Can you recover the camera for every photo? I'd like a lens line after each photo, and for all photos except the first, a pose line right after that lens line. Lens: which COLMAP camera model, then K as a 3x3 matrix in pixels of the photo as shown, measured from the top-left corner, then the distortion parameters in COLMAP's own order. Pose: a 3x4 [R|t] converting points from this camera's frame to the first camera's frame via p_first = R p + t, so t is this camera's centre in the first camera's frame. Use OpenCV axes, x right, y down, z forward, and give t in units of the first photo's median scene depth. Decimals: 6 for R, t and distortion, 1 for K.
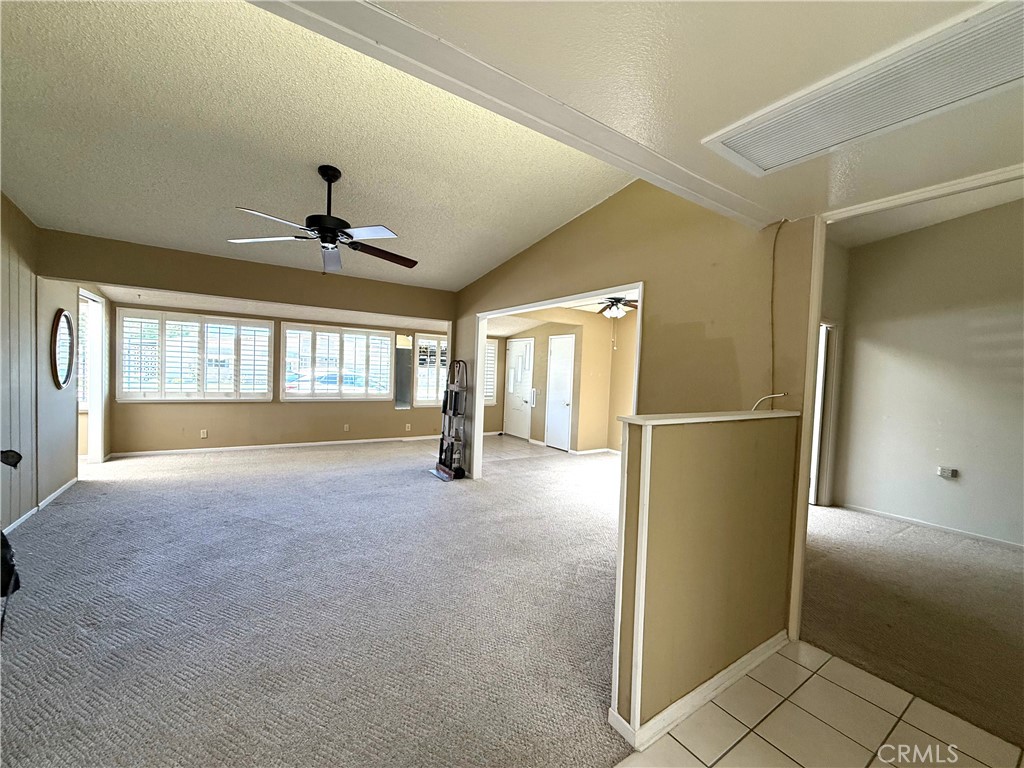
lens RADIAL K [[407.6, 0, 507.7], [0, 407.6, 384.7], [0, 0, 1]] dist [-0.000391, 0.000061]
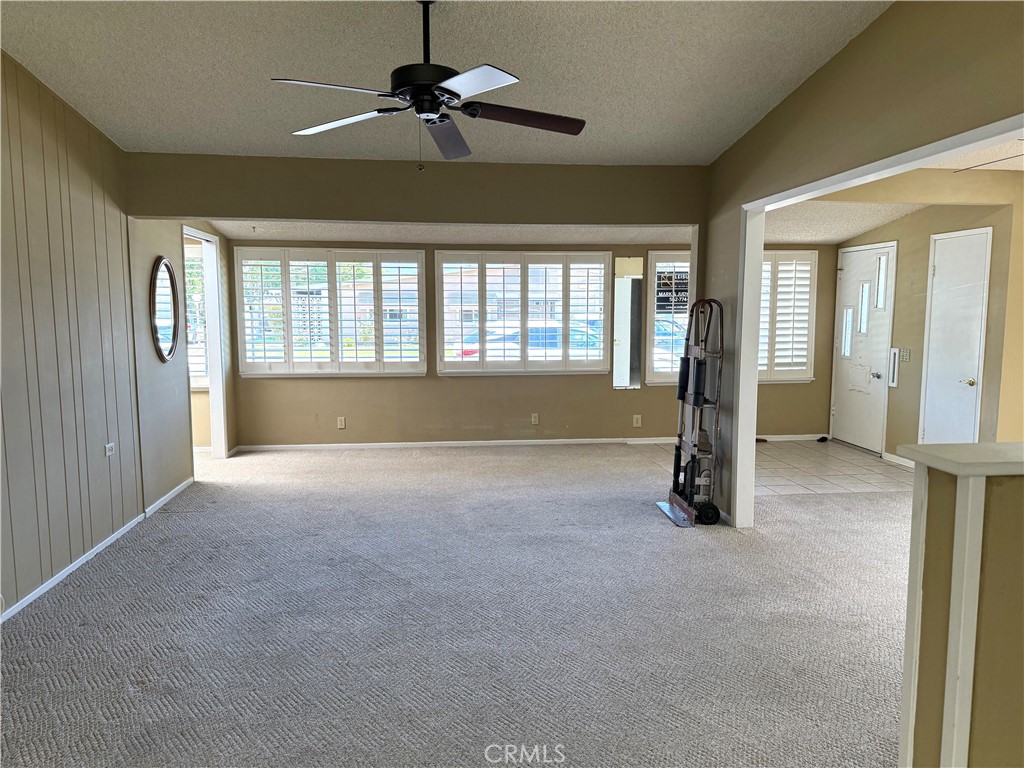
lens RADIAL K [[711.9, 0, 515.0], [0, 711.9, 387.2], [0, 0, 1]] dist [0.127689, -0.225089]
pose [[0.892811, 0.009347, -0.450335, 0.074298], [0.020455, 0.997912, 0.061267, -0.009188], [0.449967, -0.063912, 0.890755, 0.060535]]
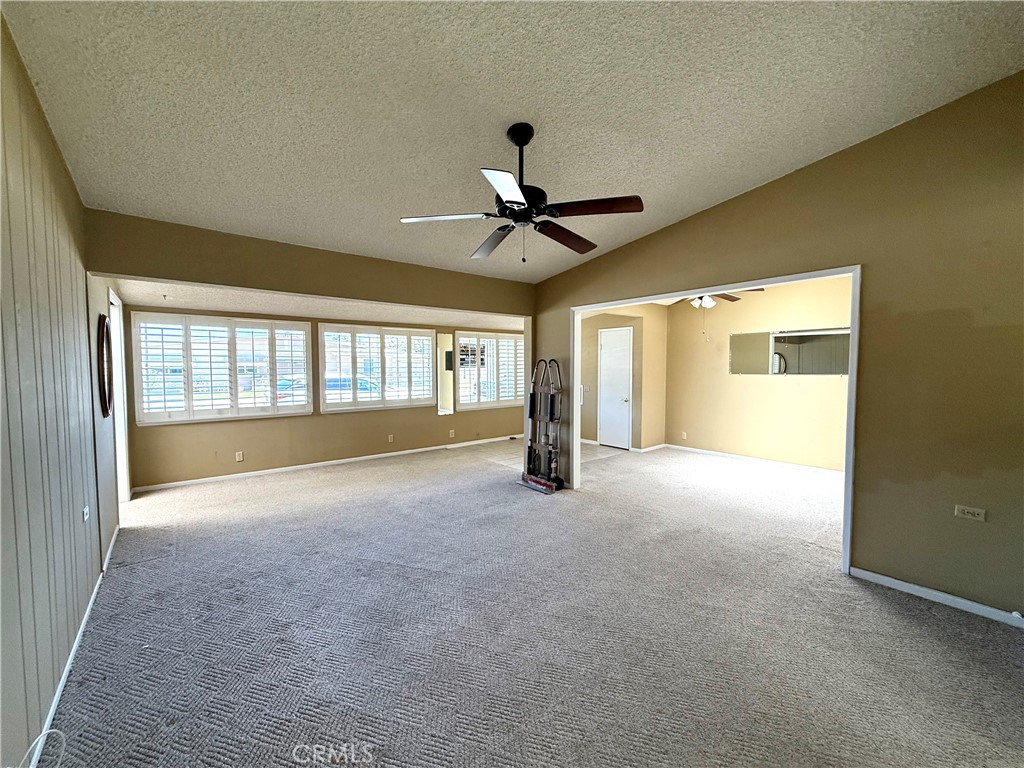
lens RADIAL K [[407.6, 0, 507.7], [0, 407.6, 384.7], [0, 0, 1]] dist [-0.000391, 0.000061]
pose [[0.994200, -0.045639, 0.097385, -0.297145], [0.044226, 0.998883, 0.016618, -0.022440], [-0.098035, -0.012215, 0.995108, 0.106771]]
